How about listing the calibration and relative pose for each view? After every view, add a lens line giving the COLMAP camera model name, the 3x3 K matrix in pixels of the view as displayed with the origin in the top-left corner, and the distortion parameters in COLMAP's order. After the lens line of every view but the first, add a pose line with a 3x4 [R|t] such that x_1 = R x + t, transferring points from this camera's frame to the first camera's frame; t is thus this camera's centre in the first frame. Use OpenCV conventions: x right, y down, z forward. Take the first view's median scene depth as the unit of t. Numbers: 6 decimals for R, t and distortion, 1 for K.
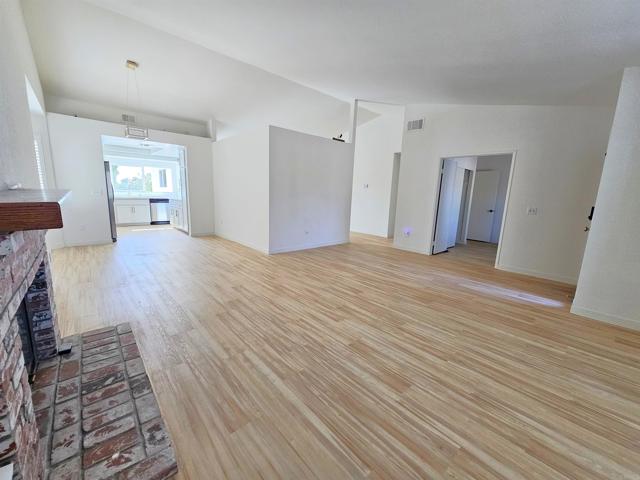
lens RADIAL K [[262.9, 0, 320.0], [0, 262.9, 240.0], [0, 0, 1]] dist [-0.002285, 0.000091]
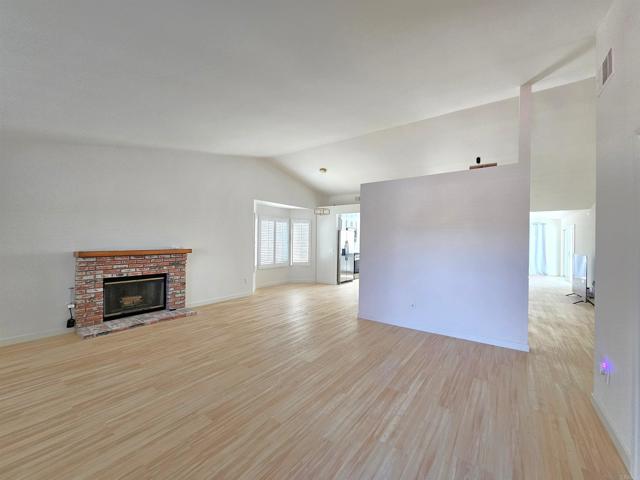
lens RADIAL K [[262.9, 0, 320.0], [0, 262.9, 240.0], [0, 0, 1]] dist [-0.002285, 0.000091]
pose [[0.196407, -0.040506, -0.979685, 1.242105], [-0.175256, 0.981607, -0.075721, -0.211468], [0.964733, 0.186568, 0.185696, 1.171210]]
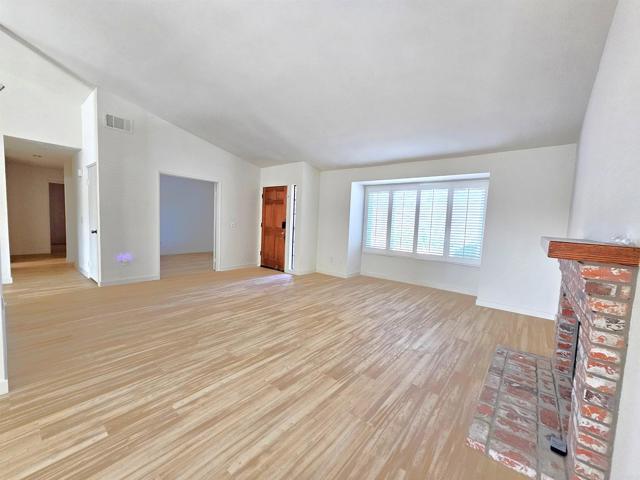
lens RADIAL K [[255.0, 0, 320.0], [0, 255.0, 240.0], [0, 0, 1]] dist [-0.002487, -0.000338]
pose [[-0.140217, -0.115779, 0.983328, -0.996171], [0.129523, 0.982461, 0.134146, -0.236988], [-0.981612, 0.146173, -0.122762, 1.095363]]
